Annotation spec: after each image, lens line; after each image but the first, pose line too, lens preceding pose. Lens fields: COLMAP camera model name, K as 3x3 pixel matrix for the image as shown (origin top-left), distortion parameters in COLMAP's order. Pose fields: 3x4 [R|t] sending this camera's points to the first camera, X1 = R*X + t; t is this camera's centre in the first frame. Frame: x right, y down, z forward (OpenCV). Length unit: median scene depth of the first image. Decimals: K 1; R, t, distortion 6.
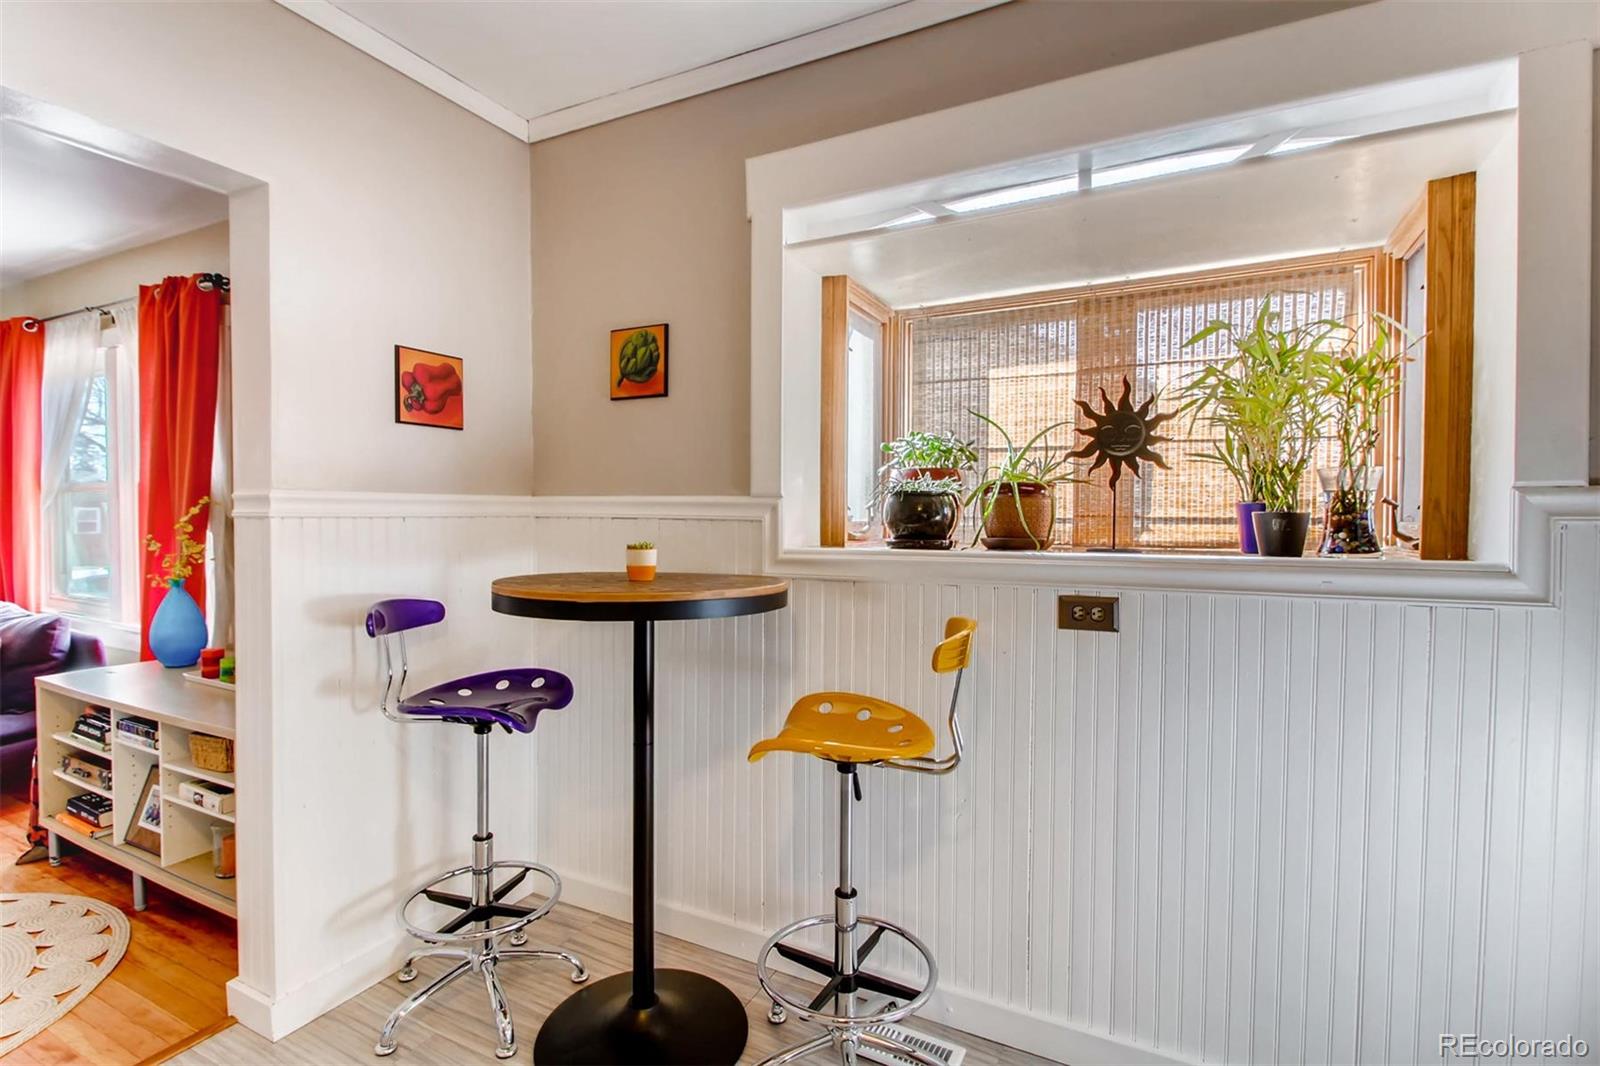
lens RADIAL K [[769.7, 0, 784.9], [0, 769.7, 526.4], [0, 0, 1]] dist [0.025512, -0.018652]
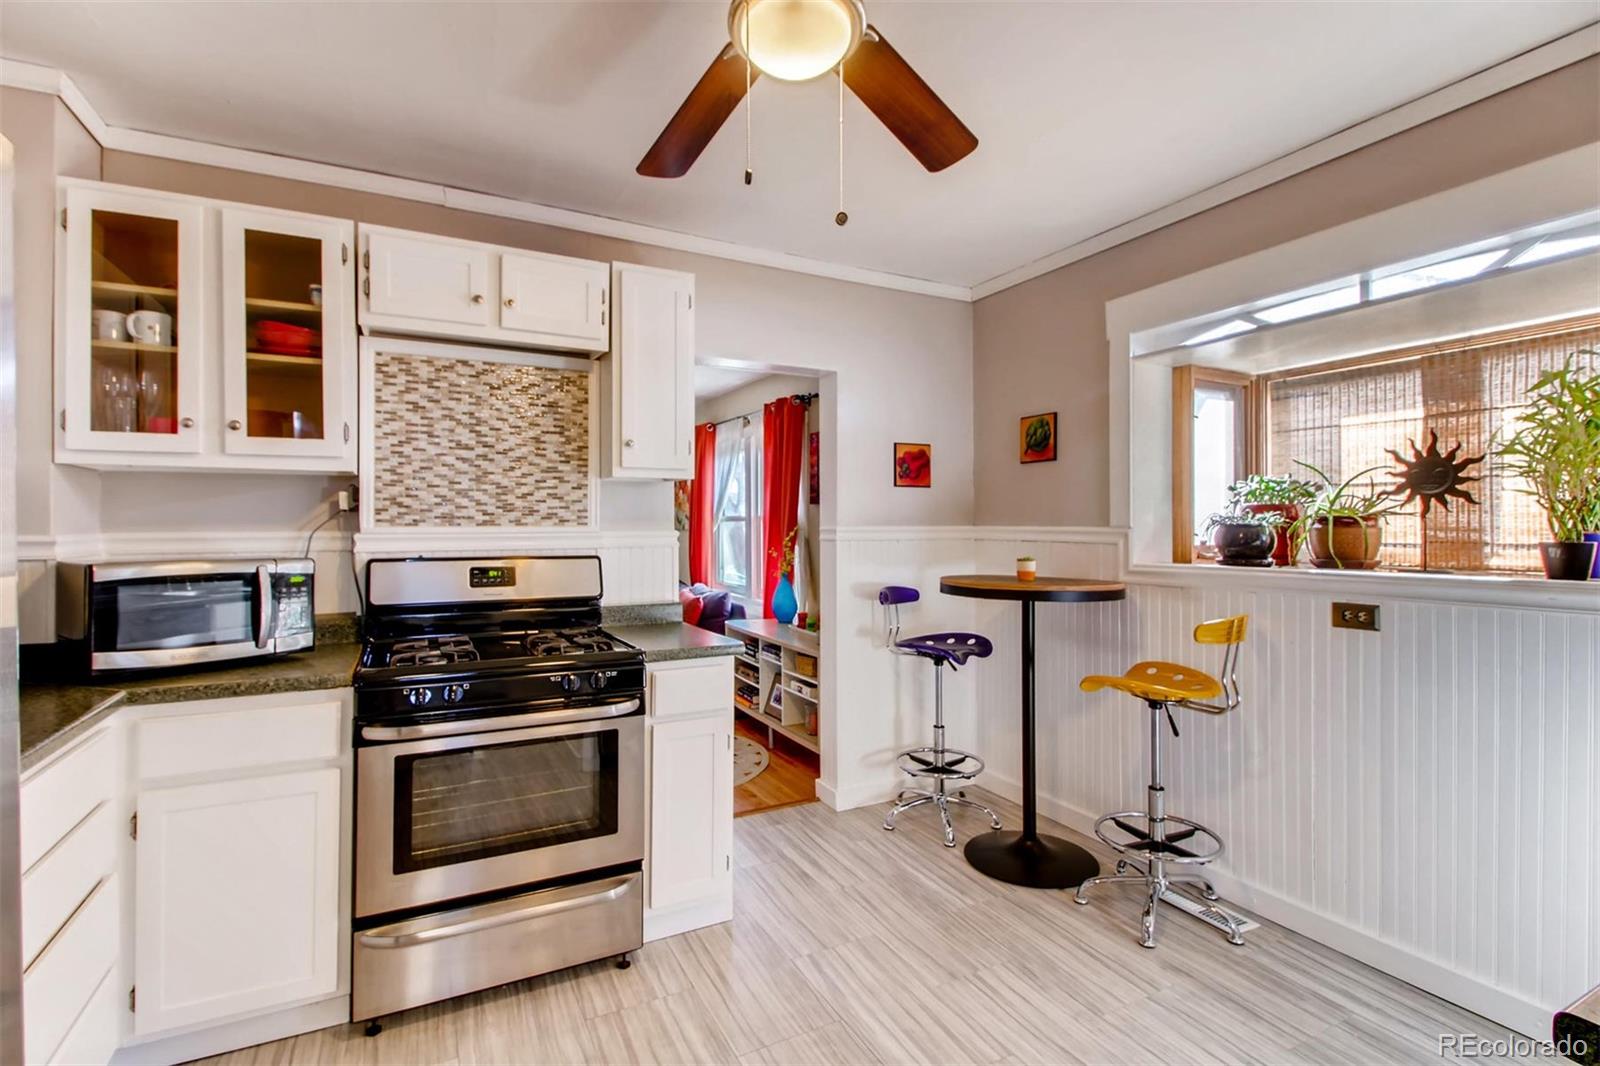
lens RADIAL K [[746.1, 0, 793.7], [0, 746.1, 518.1], [0, 0, 1]] dist [0.025361, -0.014960]
pose [[0.820786, -0.010509, -0.571139, 0.280027], [-0.006964, 0.999572, -0.028401, -0.011685], [0.571193, 0.027288, 0.820362, -0.524580]]
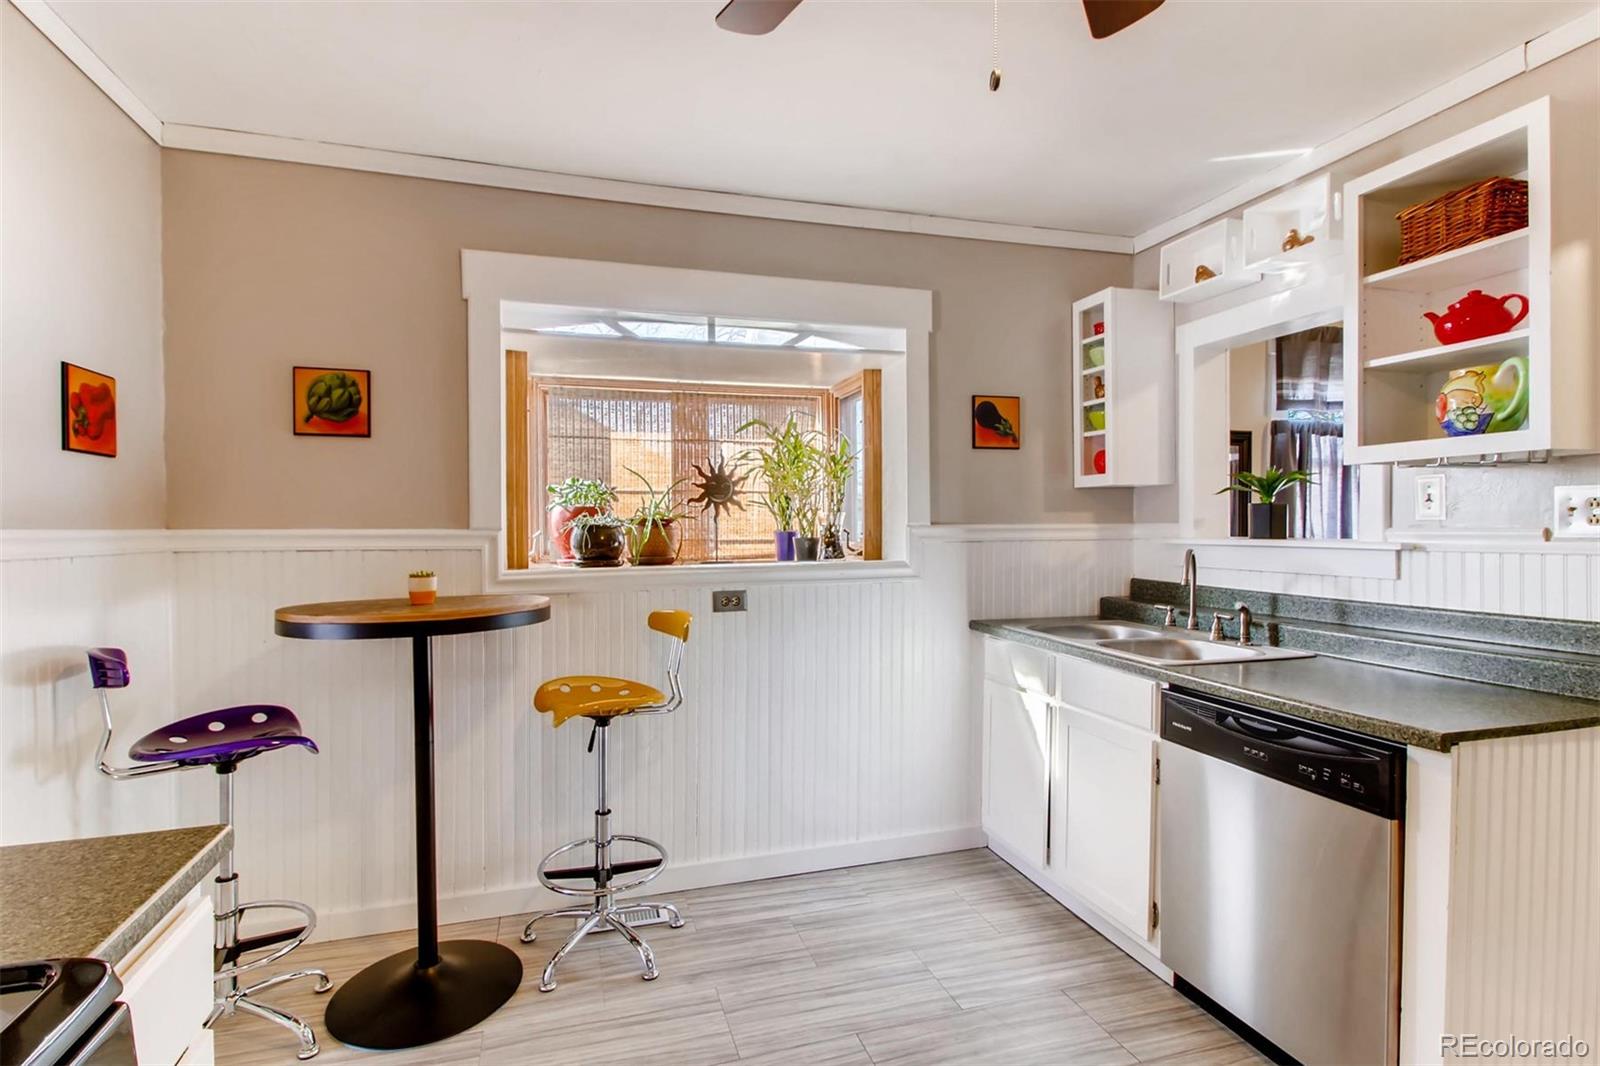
lens RADIAL K [[757.1, 0, 796.3], [0, 757.1, 532.8], [0, 0, 1]] dist [0.027245, -0.015438]
pose [[0.713947, -0.012182, 0.700094, -0.514989], [0.021586, 0.999756, -0.004616, -0.017692], [-0.699867, 0.018407, 0.714036, -0.199275]]
